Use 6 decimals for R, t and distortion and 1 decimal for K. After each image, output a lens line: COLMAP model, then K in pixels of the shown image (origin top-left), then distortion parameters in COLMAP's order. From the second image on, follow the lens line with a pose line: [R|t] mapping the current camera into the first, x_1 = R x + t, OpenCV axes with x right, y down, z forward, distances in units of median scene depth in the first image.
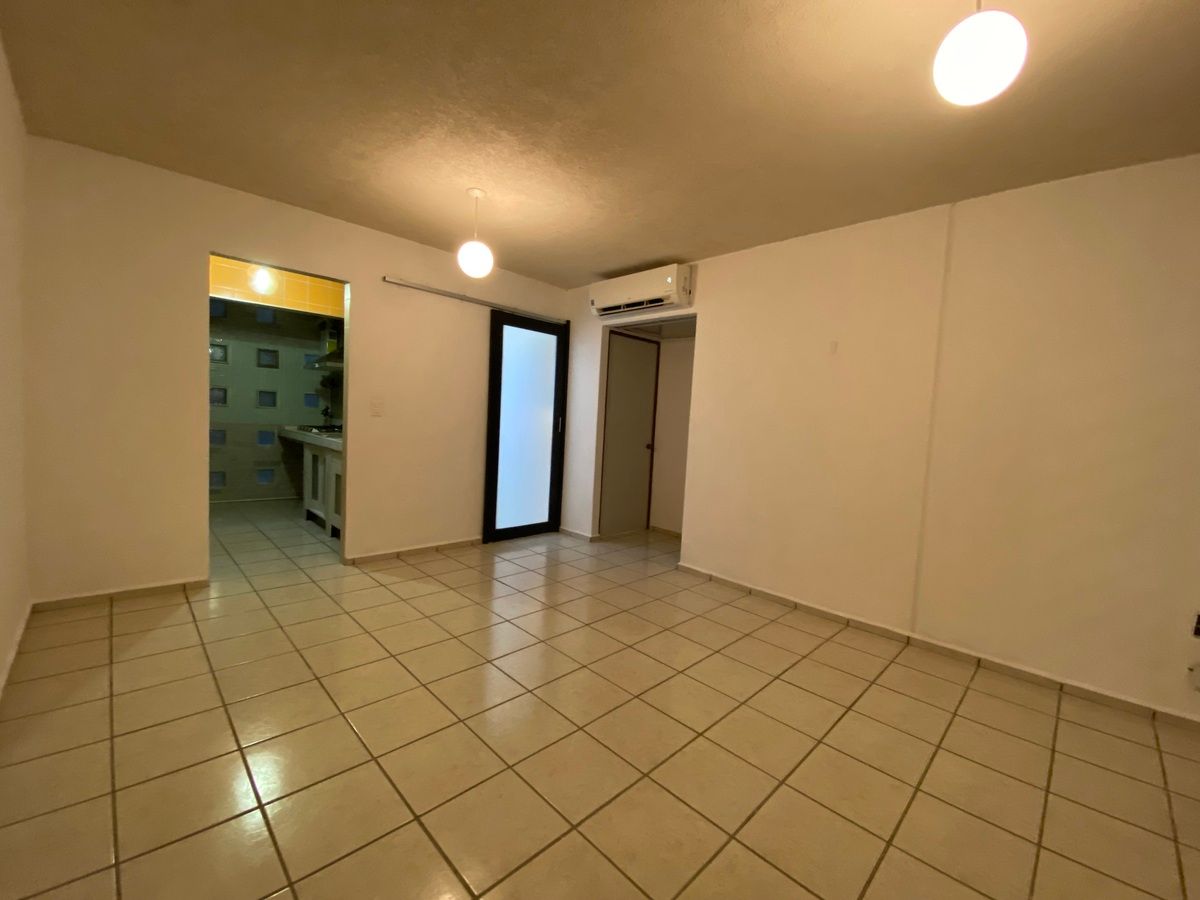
lens RADIAL K [[490.0, 0, 597.7], [0, 490.0, 450.9], [0, 0, 1]] dist [0.024417, -0.020705]
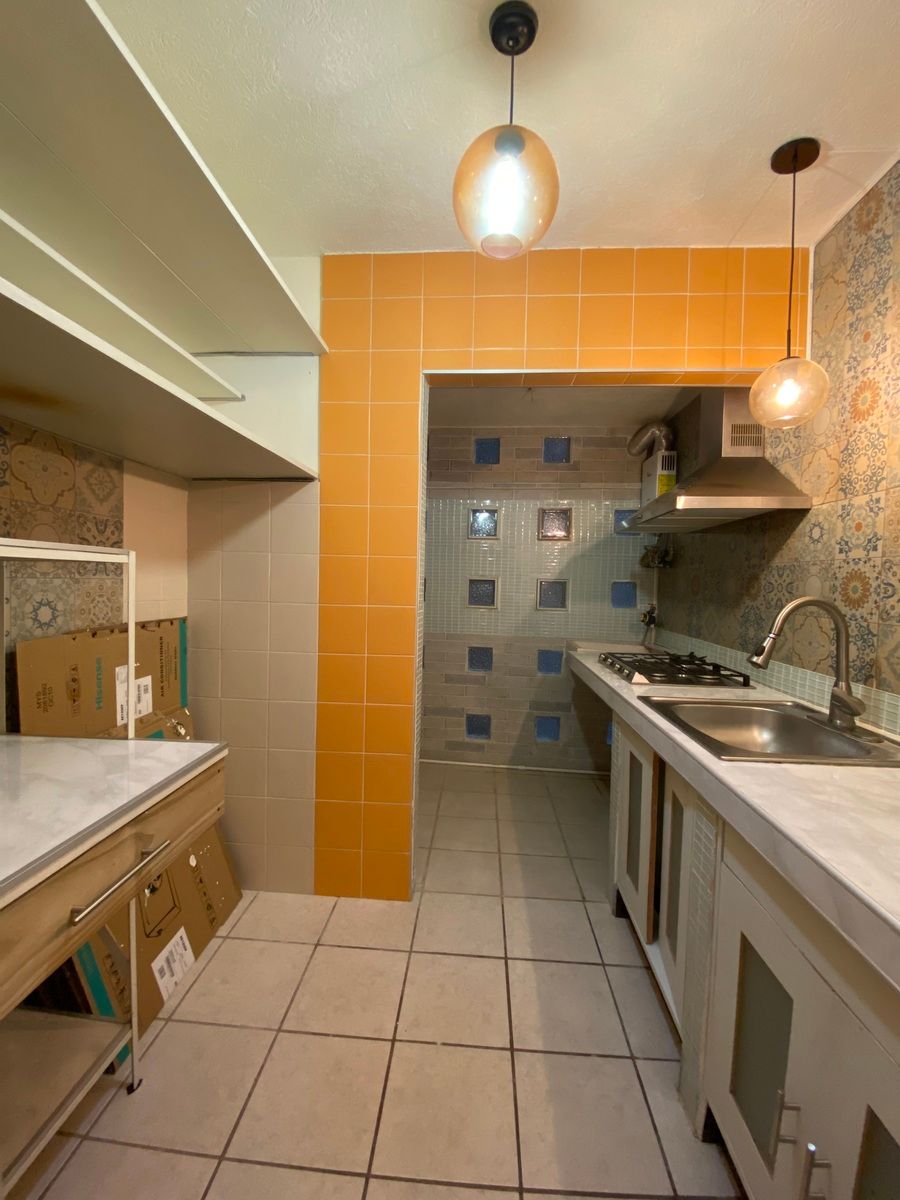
lens RADIAL K [[490.0, 0, 450.0], [0, 490.0, 600.0], [0, 0, 1]] dist [0.024417, -0.020705]
pose [[0.668145, -0.012257, -0.743930, -0.470693], [-0.038069, 0.997991, -0.050634, -0.094372], [0.743057, 0.062152, 0.666336, 0.768220]]
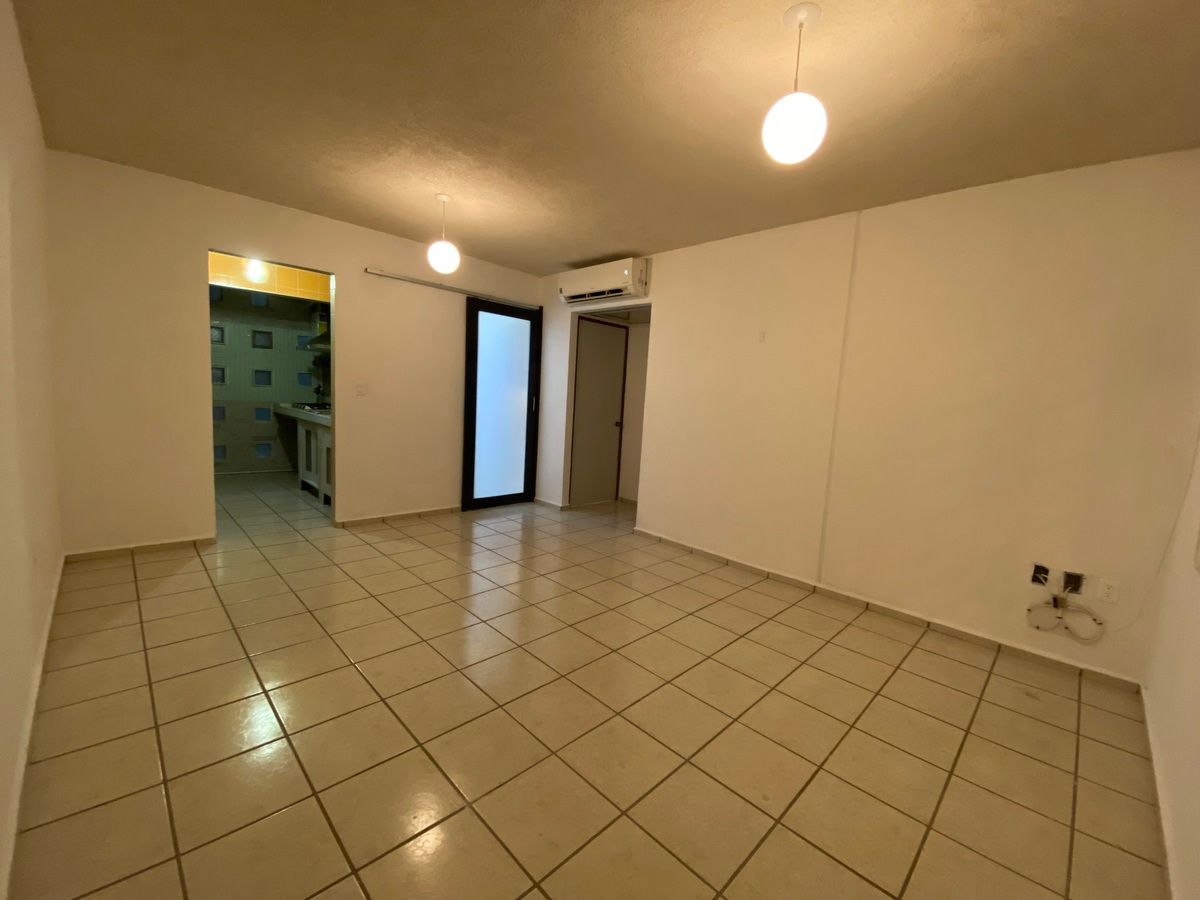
lens RADIAL K [[490.0, 0, 597.7], [0, 490.0, 450.9], [0, 0, 1]] dist [0.024417, -0.020705]
pose [[0.999984, 0.004223, 0.003782, 0.073862], [-0.004387, 0.999006, 0.044369, 0.003040], [-0.003591, -0.044385, 0.999008, -0.109162]]
